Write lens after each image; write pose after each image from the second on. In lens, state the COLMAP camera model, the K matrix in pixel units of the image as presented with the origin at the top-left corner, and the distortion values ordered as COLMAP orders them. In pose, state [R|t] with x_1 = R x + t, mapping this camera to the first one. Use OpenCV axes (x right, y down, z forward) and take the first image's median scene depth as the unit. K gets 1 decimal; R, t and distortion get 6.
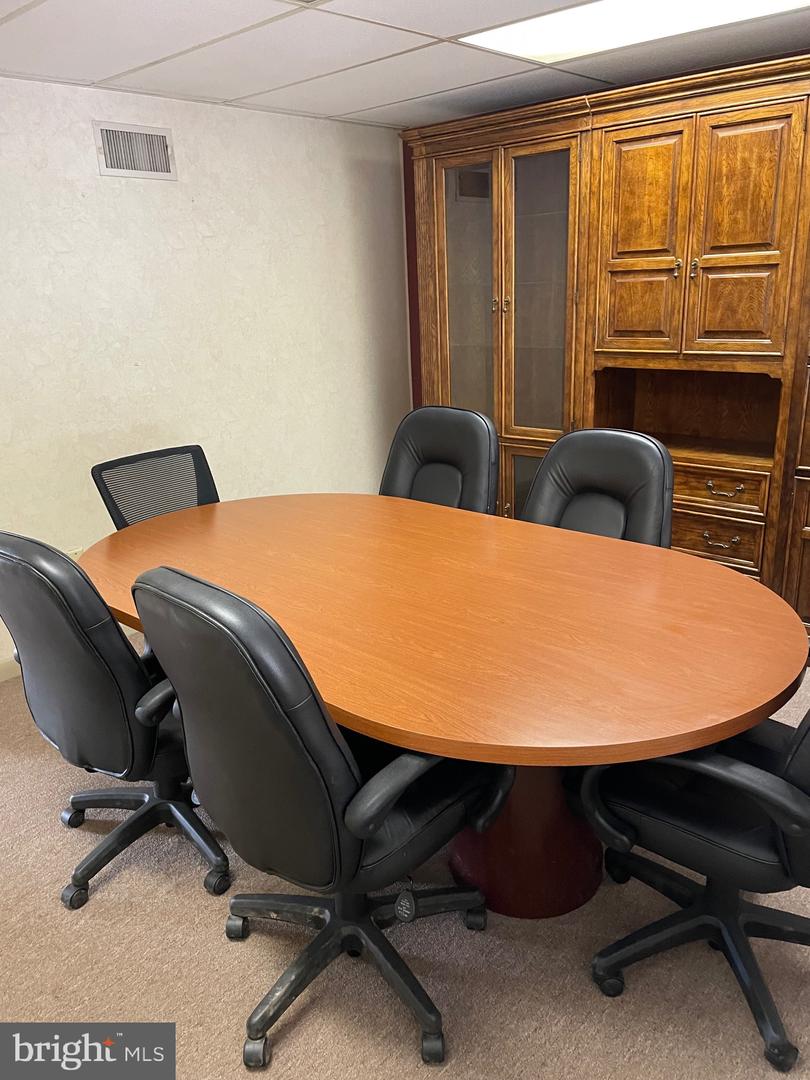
lens RADIAL K [[818.0, 0, 404.1], [0, 818.0, 536.6], [0, 0, 1]] dist [0.053546, -0.046168]
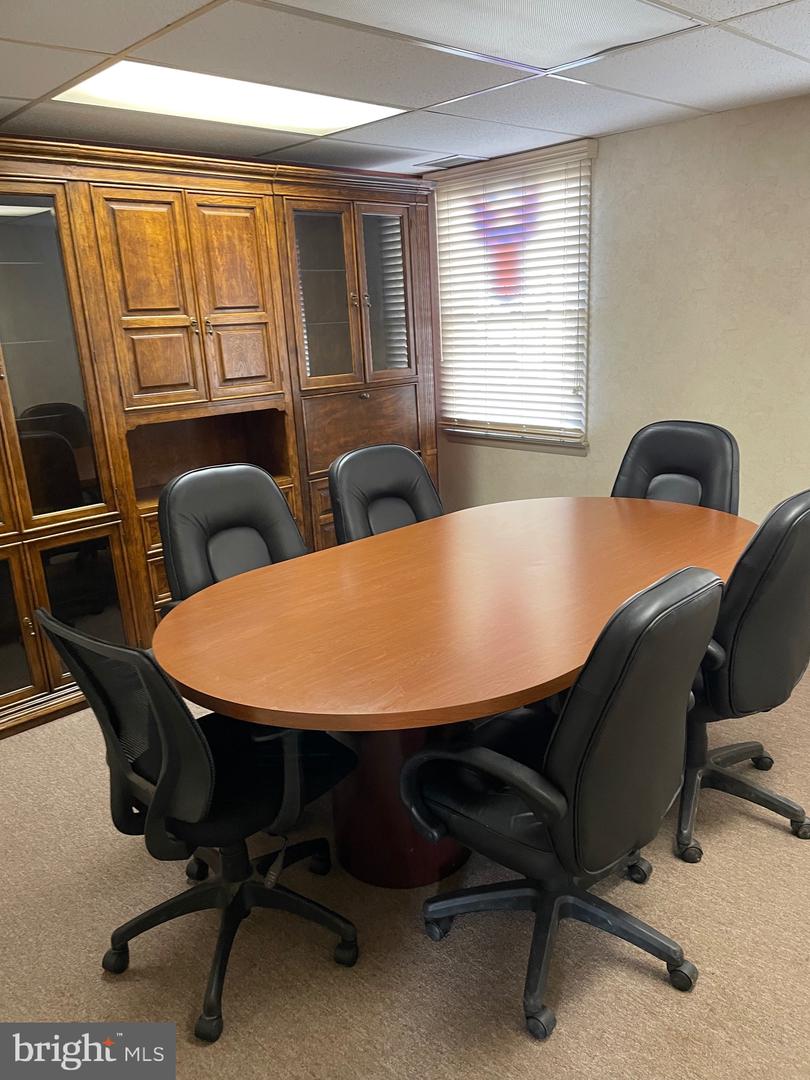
lens RADIAL K [[818.0, 0, 406.5], [0, 818.0, 545.3], [0, 0, 1]] dist [0.053546, -0.046168]
pose [[0.091850, -0.237317, 0.967080, -0.769899], [0.340922, 0.919987, 0.193381, -0.171502], [-0.935594, 0.311937, 0.165407, 0.645761]]
